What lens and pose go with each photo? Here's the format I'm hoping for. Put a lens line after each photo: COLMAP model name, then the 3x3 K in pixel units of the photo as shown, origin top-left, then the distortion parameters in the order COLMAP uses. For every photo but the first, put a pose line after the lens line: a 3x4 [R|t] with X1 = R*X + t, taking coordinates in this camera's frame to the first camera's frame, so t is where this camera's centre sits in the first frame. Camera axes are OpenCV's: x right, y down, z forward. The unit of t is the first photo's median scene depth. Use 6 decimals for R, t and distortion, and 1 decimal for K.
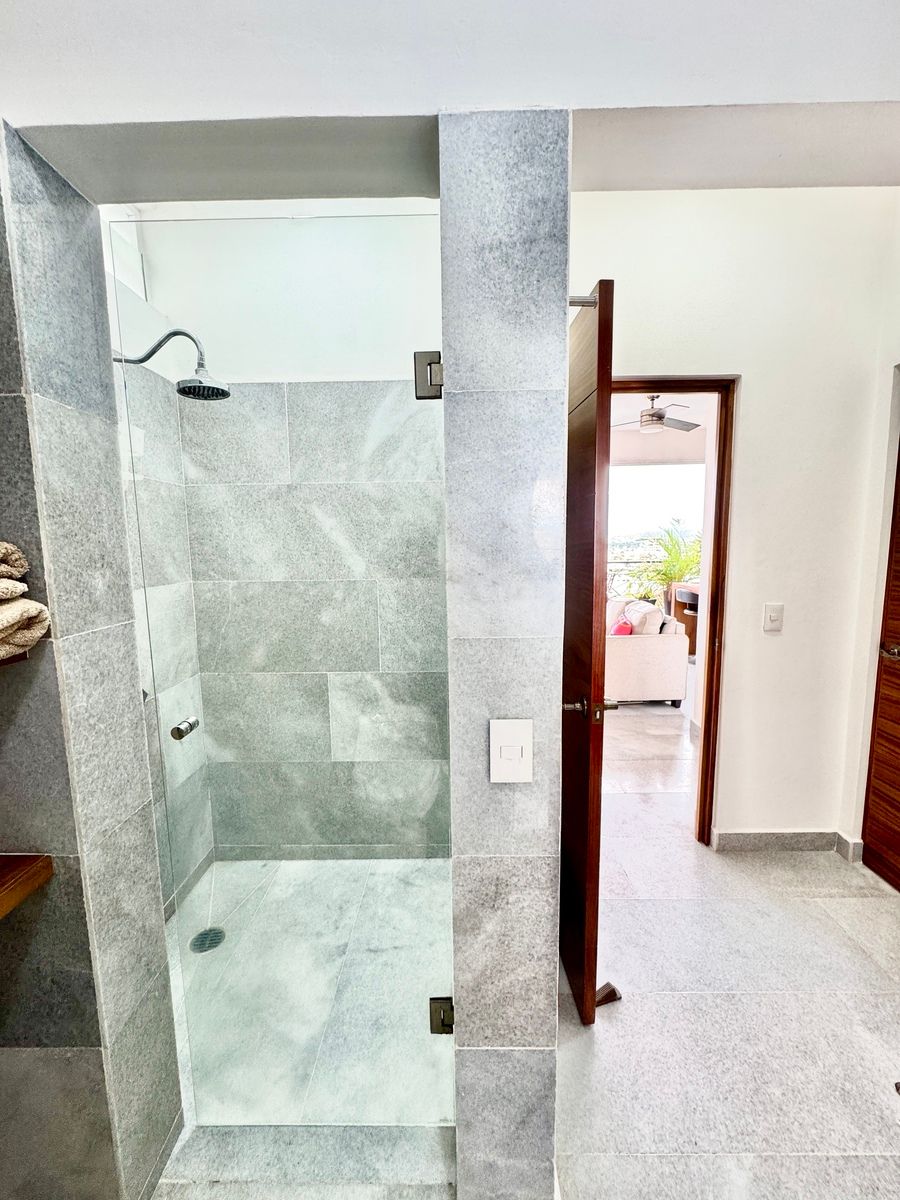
lens RADIAL K [[481.1, 0, 449.7], [0, 481.1, 599.1], [0, 0, 1]] dist [-0.004419, 0.000357]
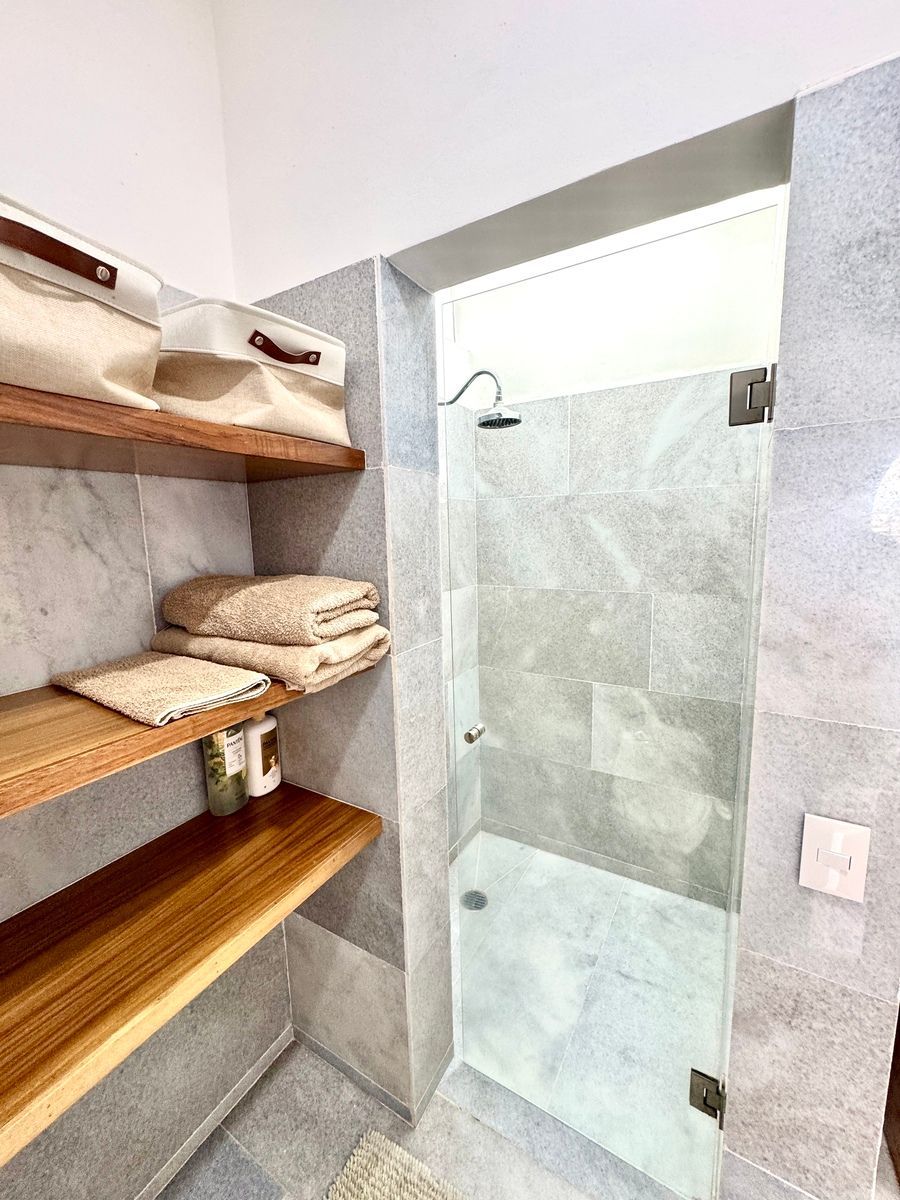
lens RADIAL K [[481.1, 0, 450.2], [0, 481.1, 599.1], [0, 0, 1]] dist [-0.004419, 0.000357]
pose [[0.865291, 0.067122, -0.496755, -0.052512], [-0.049243, 0.997583, 0.049018, -0.113075], [0.498845, -0.017953, 0.866505, -0.026360]]
